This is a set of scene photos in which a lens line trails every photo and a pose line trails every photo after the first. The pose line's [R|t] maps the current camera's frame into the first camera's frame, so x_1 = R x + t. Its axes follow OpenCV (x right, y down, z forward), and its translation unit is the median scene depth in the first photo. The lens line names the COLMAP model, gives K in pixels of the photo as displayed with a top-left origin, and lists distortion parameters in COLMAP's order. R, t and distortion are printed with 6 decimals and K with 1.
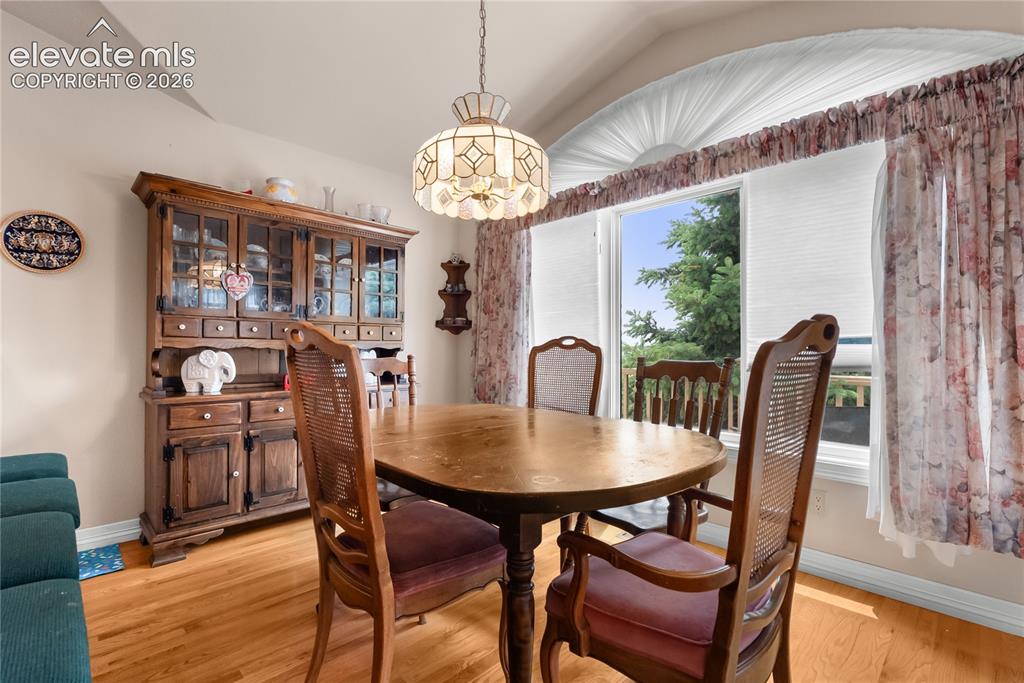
lens RADIAL K [[454.6, 0, 507.8], [0, 454.6, 349.8], [0, 0, 1]] dist [-0.013410, 0.002487]
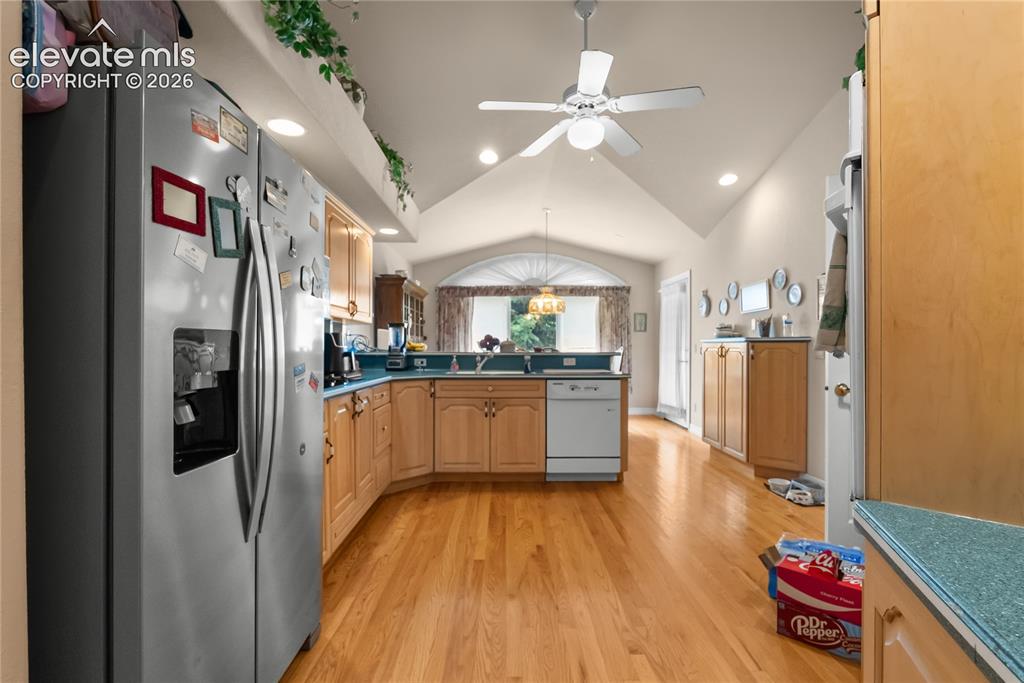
lens RADIAL K [[454.6, 0, 503.0], [0, 454.6, 349.7], [0, 0, 1]] dist [-0.013410, 0.002487]
pose [[0.698331, -0.008112, 0.715729, -2.263927], [0.003809, 0.999964, 0.007618, -0.041923], [-0.715765, -0.002593, 0.698337, -1.017680]]
